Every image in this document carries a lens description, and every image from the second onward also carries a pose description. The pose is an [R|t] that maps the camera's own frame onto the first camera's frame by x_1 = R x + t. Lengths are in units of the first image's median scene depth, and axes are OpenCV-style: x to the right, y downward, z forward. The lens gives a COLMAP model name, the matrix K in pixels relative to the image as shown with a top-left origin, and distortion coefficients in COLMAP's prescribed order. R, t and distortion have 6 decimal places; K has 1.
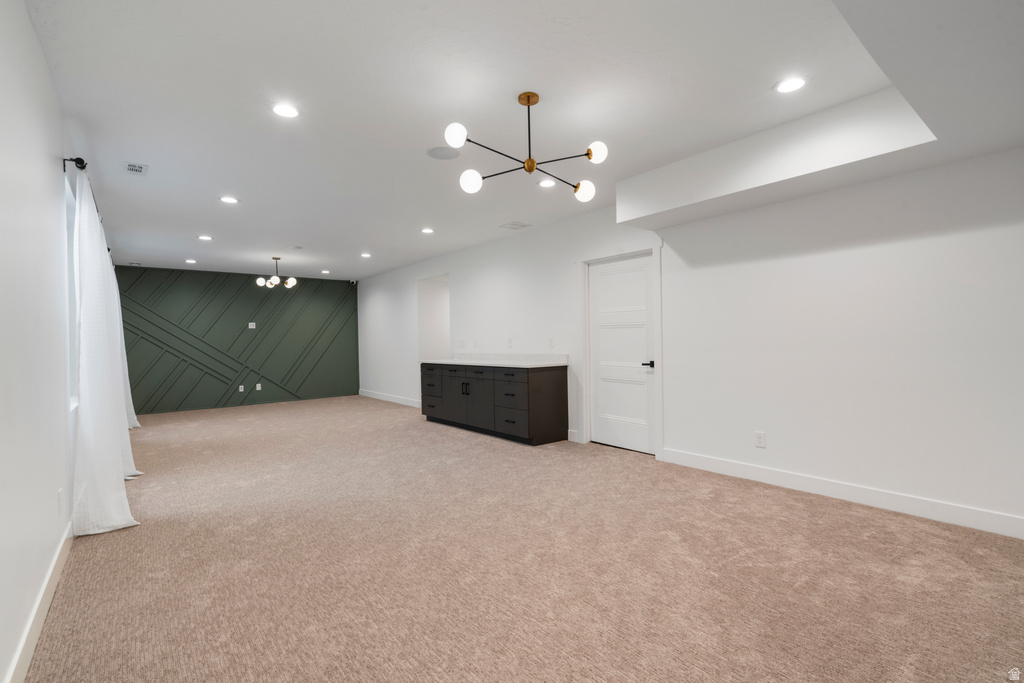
lens RADIAL K [[464.5, 0, 512.0], [0, 464.5, 341.5], [0, 0, 1]] dist [-0.000399, -0.000023]
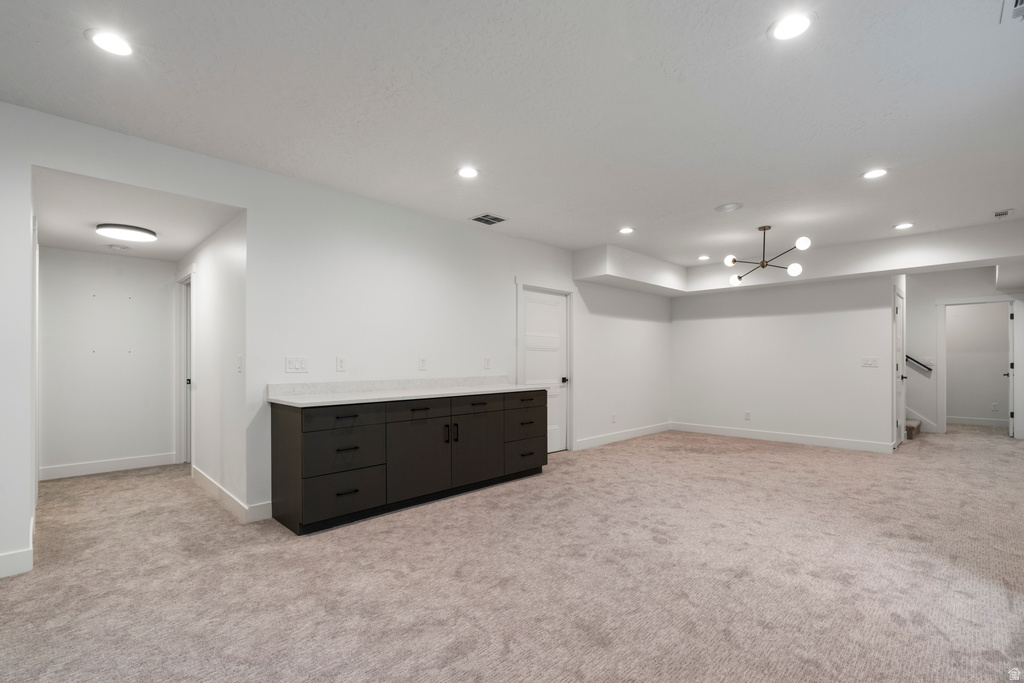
lens RADIAL K [[470.3, 0, 513.3], [0, 470.3, 360.9], [0, 0, 1]] dist [-0.002477, -0.000184]
pose [[-0.109492, 0.018790, 0.993810, -0.803955], [0.007367, 0.999809, -0.018092, 0.014280], [-0.993960, 0.005340, -0.109609, 1.039535]]
